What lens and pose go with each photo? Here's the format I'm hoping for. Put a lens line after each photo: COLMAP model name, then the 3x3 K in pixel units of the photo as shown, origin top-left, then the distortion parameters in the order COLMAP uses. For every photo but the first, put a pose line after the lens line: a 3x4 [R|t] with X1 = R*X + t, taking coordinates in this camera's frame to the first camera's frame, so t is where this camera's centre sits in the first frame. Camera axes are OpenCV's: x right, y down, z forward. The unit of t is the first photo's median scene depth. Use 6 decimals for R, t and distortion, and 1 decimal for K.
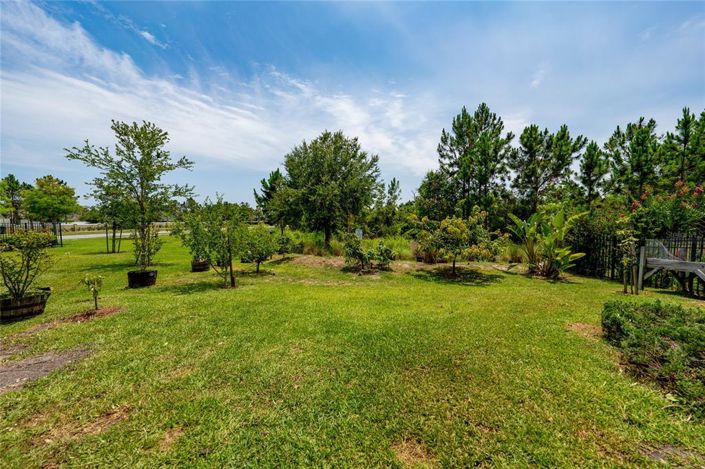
lens RADIAL K [[244.9, 0, 354.0], [0, 244.9, 235.4], [0, 0, 1]] dist [-0.000531, -0.000027]
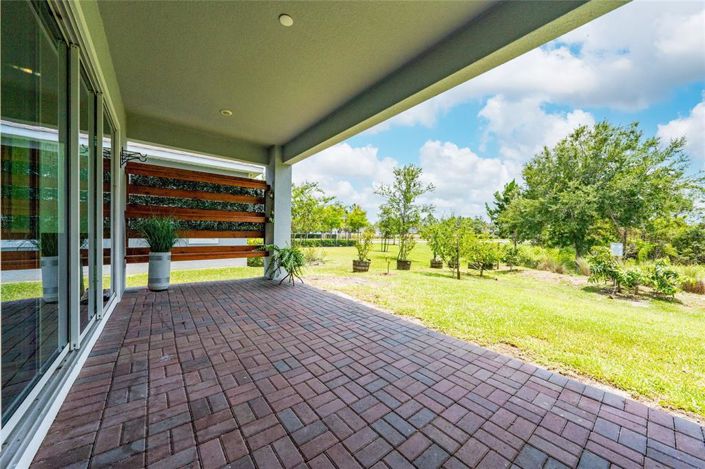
lens RADIAL K [[244.9, 0, 354.0], [0, 244.9, 235.4], [0, 0, 1]] dist [-0.000531, -0.000027]
pose [[0.632671, 0.024134, -0.774044, 0.082065], [-0.067933, 0.997391, -0.024428, 0.024471], [0.771435, 0.068038, 0.632660, -0.140533]]
